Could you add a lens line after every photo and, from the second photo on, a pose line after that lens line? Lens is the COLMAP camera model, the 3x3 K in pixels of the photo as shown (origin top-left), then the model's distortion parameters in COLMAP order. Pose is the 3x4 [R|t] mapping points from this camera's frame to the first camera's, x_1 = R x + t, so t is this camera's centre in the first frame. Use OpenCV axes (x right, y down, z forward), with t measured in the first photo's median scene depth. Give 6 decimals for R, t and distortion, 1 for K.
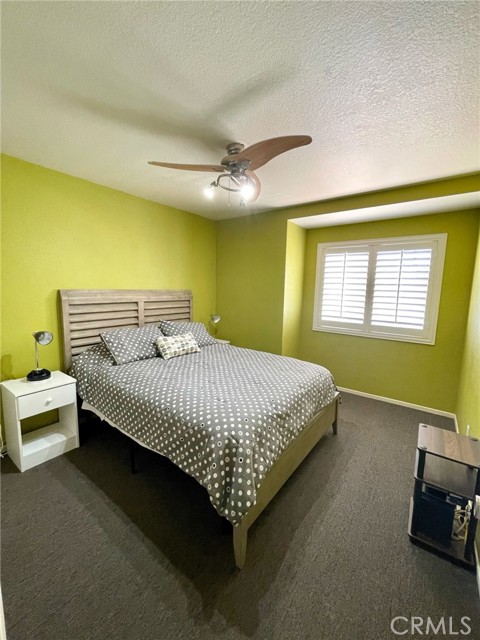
lens RADIAL K [[257.5, 0, 243.9], [0, 257.5, 321.0], [0, 0, 1]] dist [-0.008466, 0.000040]
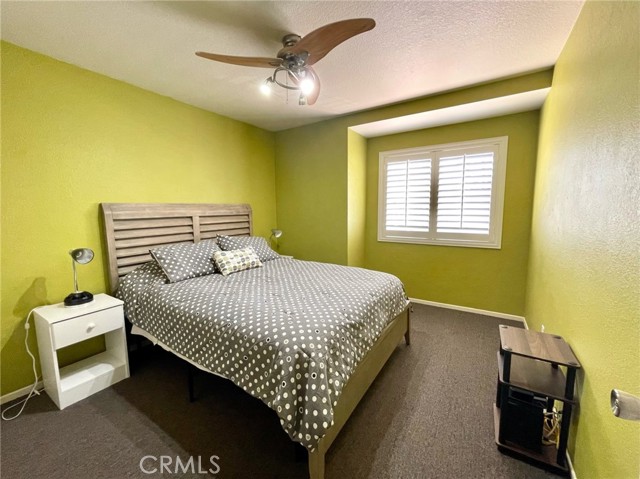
lens RADIAL K [[257.5, 0, 320.0], [0, 257.5, 239.5], [0, 0, 1]] dist [-0.008466, 0.000040]
pose [[0.997440, -0.042772, 0.057307, -0.014705], [0.043281, 0.999033, -0.007671, 0.055252], [-0.056923, 0.010131, 0.998327, 0.076528]]
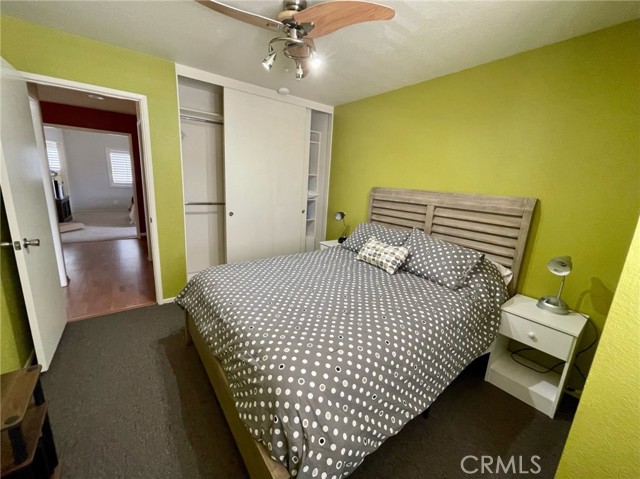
lens RADIAL K [[257.5, 0, 320.0], [0, 257.5, 239.5], [0, 0, 1]] dist [-0.008466, 0.000040]
pose [[-0.276105, 0.173506, -0.945337, 0.788416], [-0.185603, 0.955432, 0.229568, -0.145501], [0.943036, 0.238842, -0.231597, 1.371307]]
